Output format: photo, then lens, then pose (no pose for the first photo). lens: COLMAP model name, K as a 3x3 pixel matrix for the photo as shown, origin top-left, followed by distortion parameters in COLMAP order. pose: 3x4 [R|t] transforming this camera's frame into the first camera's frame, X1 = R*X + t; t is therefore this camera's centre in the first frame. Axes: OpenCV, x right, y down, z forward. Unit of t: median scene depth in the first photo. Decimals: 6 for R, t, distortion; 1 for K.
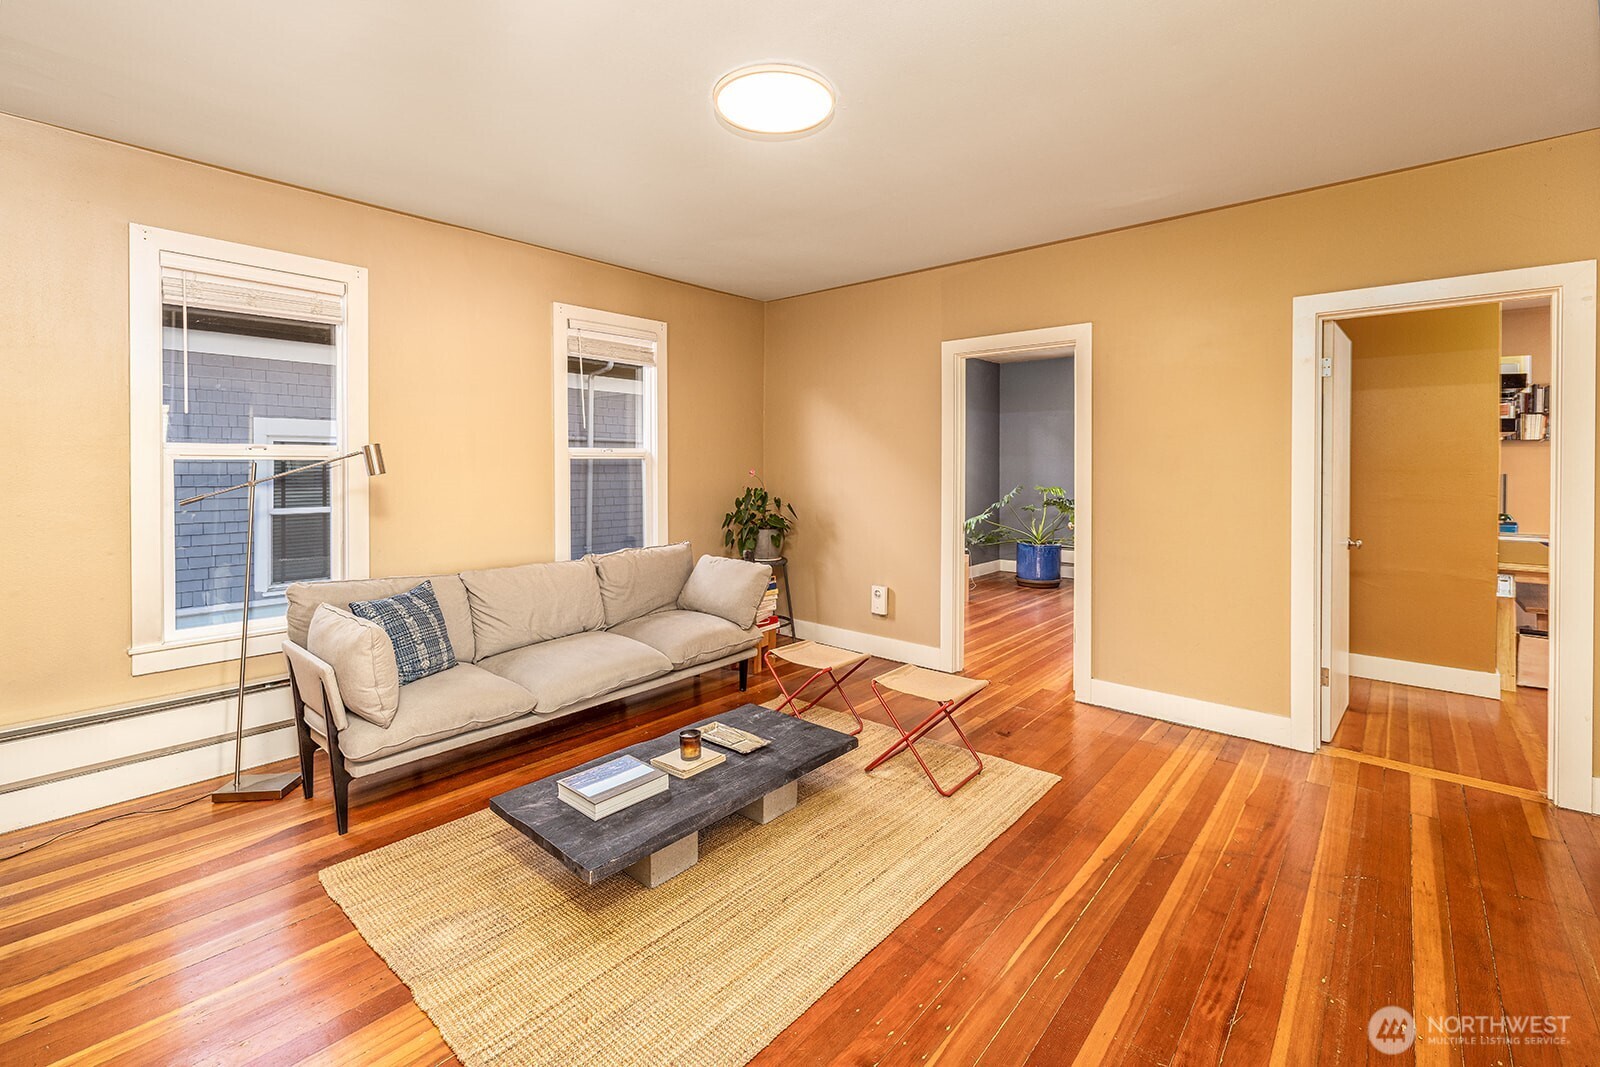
lens RADIAL K [[717.4, 0, 812.7], [0, 717.4, 466.6], [0, 0, 1]] dist [-0.002613, -0.000276]
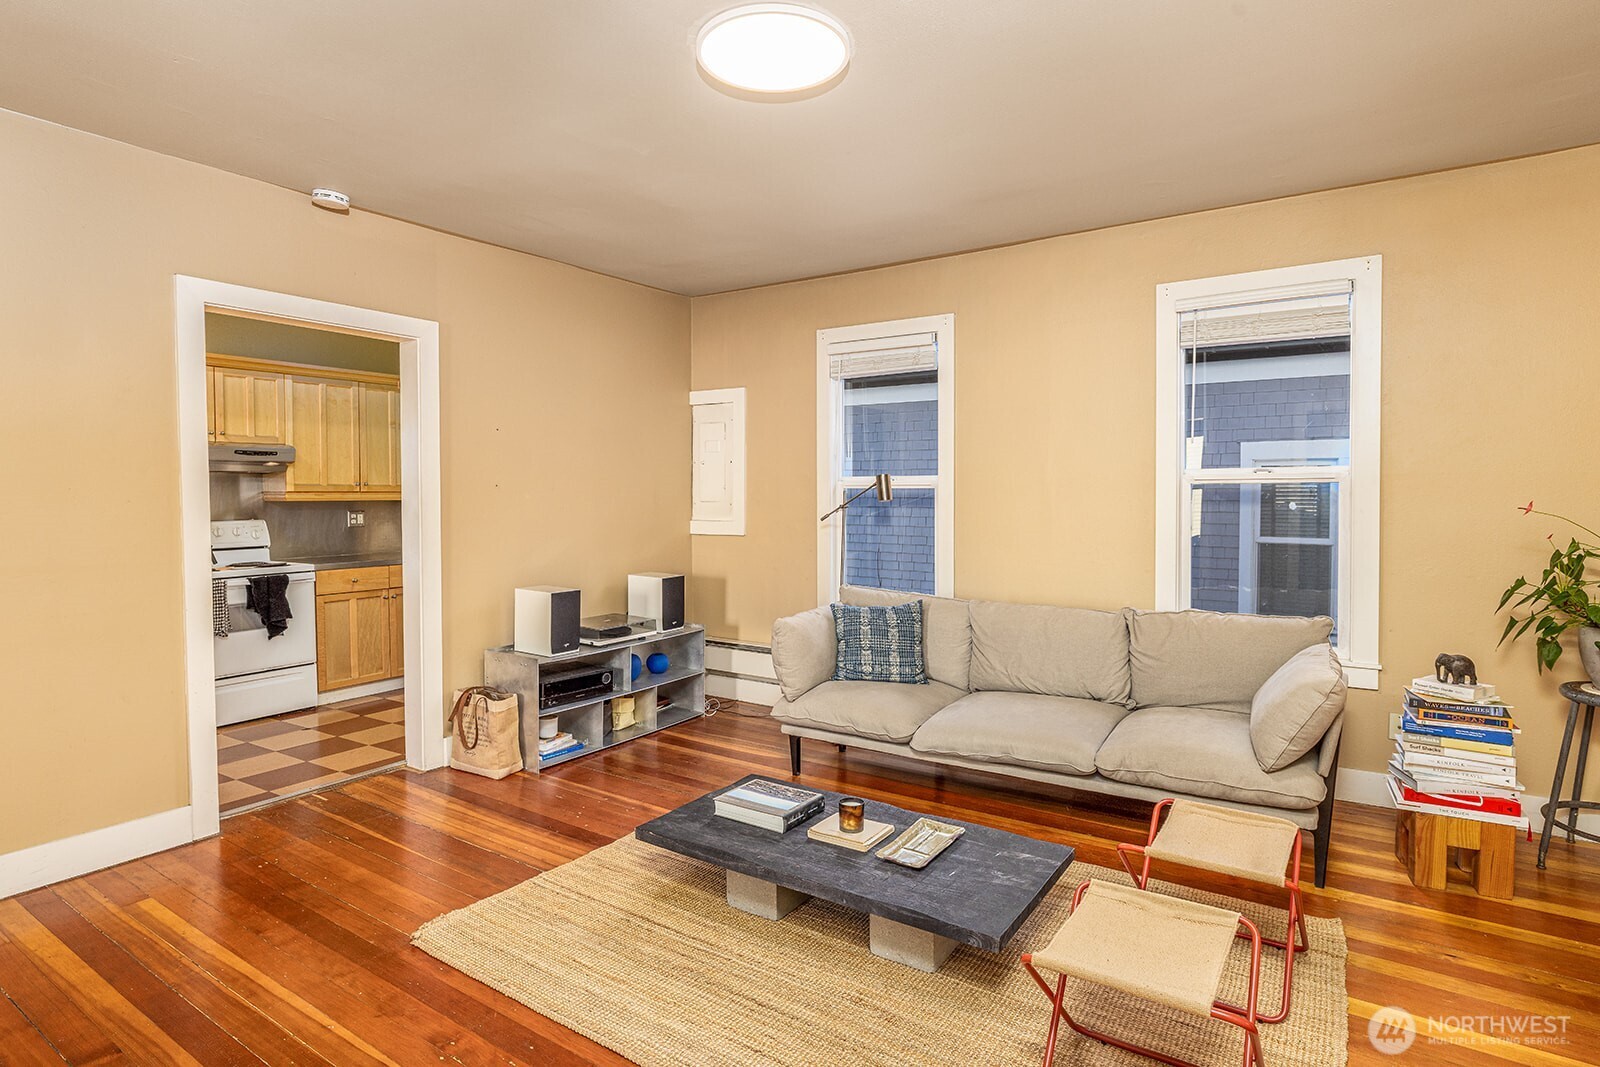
lens RADIAL K [[819.6, 0, 798.1], [0, 819.6, 509.6], [0, 0, 1]] dist [-0.000312, 0.000292]
pose [[0.114545, 0.020844, -0.993199, 0.271541], [0.001137, 0.999776, 0.021113, -0.001173], [0.993417, -0.003548, 0.114495, 0.277872]]
